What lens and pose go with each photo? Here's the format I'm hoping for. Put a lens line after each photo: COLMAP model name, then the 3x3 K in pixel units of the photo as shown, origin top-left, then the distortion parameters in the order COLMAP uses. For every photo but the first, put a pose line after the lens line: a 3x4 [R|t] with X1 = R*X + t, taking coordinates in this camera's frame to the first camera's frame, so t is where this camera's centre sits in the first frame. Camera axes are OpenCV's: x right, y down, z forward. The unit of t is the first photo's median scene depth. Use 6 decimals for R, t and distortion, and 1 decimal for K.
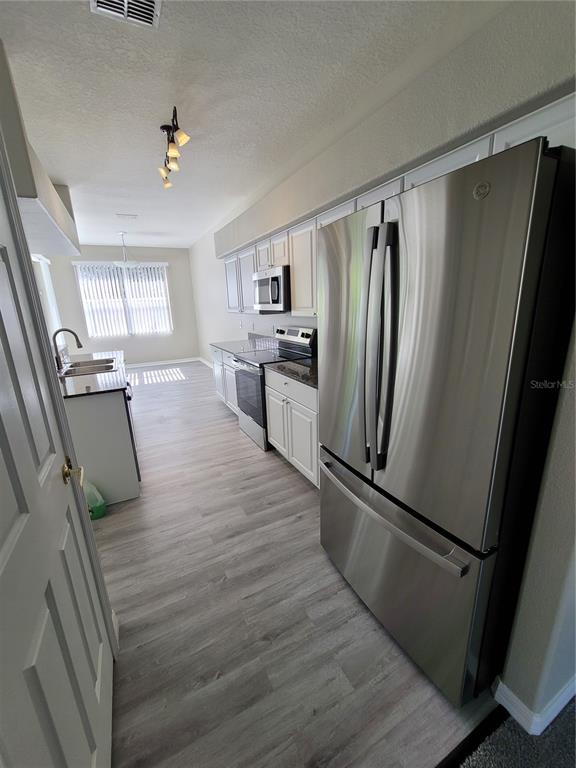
lens RADIAL K [[313.6, 0, 282.8], [0, 313.6, 385.0], [0, 0, 1]] dist [-0.004125, 0.000191]
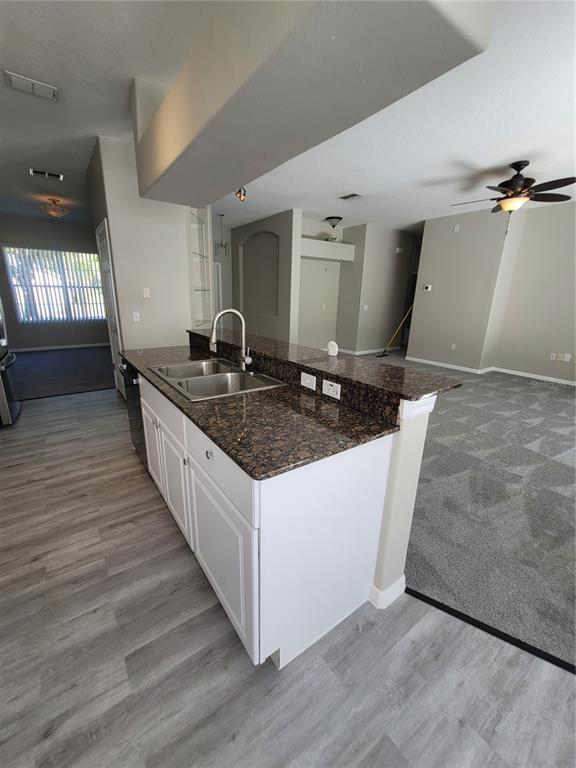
lens RADIAL K [[313.6, 0, 282.8], [0, 313.6, 385.0], [0, 0, 1]] dist [-0.004125, 0.000191]
pose [[-0.988247, 0.052546, -0.143553, -0.979320], [-0.028633, 0.858821, 0.511474, -0.524139], [0.150163, 0.509573, -0.847223, 2.256574]]
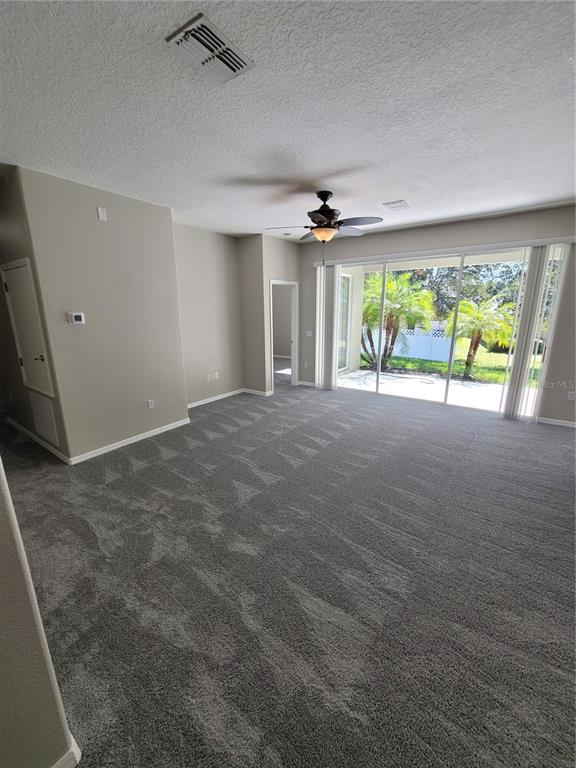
lens RADIAL K [[313.6, 0, 282.8], [0, 313.6, 385.0], [0, 0, 1]] dist [-0.004125, 0.000191]
pose [[0.458421, 0.243691, -0.854673, -1.006141], [-0.230795, 0.961323, 0.150309, 0.028851], [0.858245, 0.128349, 0.496933, -0.417613]]
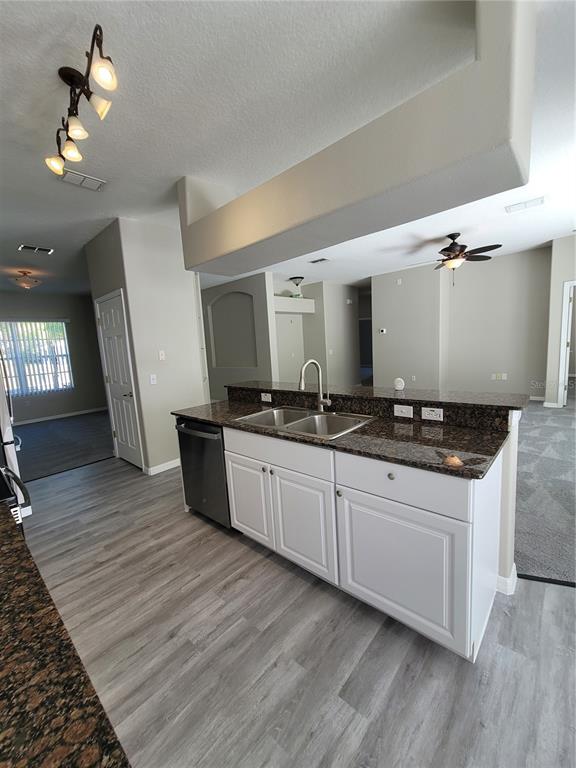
lens RADIAL K [[313.6, 0, 282.8], [0, 313.6, 385.0], [0, 0, 1]] dist [-0.004125, 0.000191]
pose [[-0.930365, 0.133055, -0.341639, -0.530160], [-0.002602, 0.929405, 0.369053, -0.551197], [0.366626, 0.344243, -0.864339, 2.251046]]
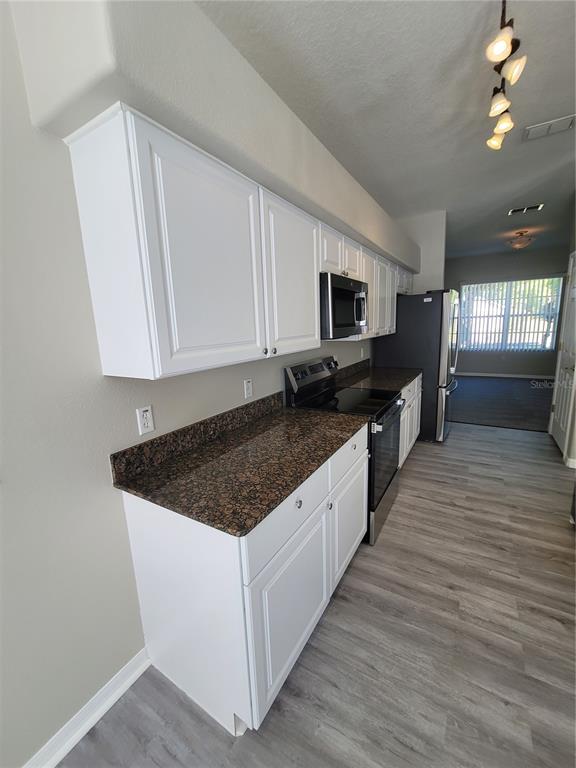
lens RADIAL K [[313.6, 0, 282.8], [0, 313.6, 385.0], [0, 0, 1]] dist [-0.004125, 0.000191]
pose [[-0.520715, -0.111560, 0.846410, -0.862849], [0.268498, 0.919718, 0.286404, -0.573283], [-0.810410, 0.376394, -0.448958, 2.250178]]
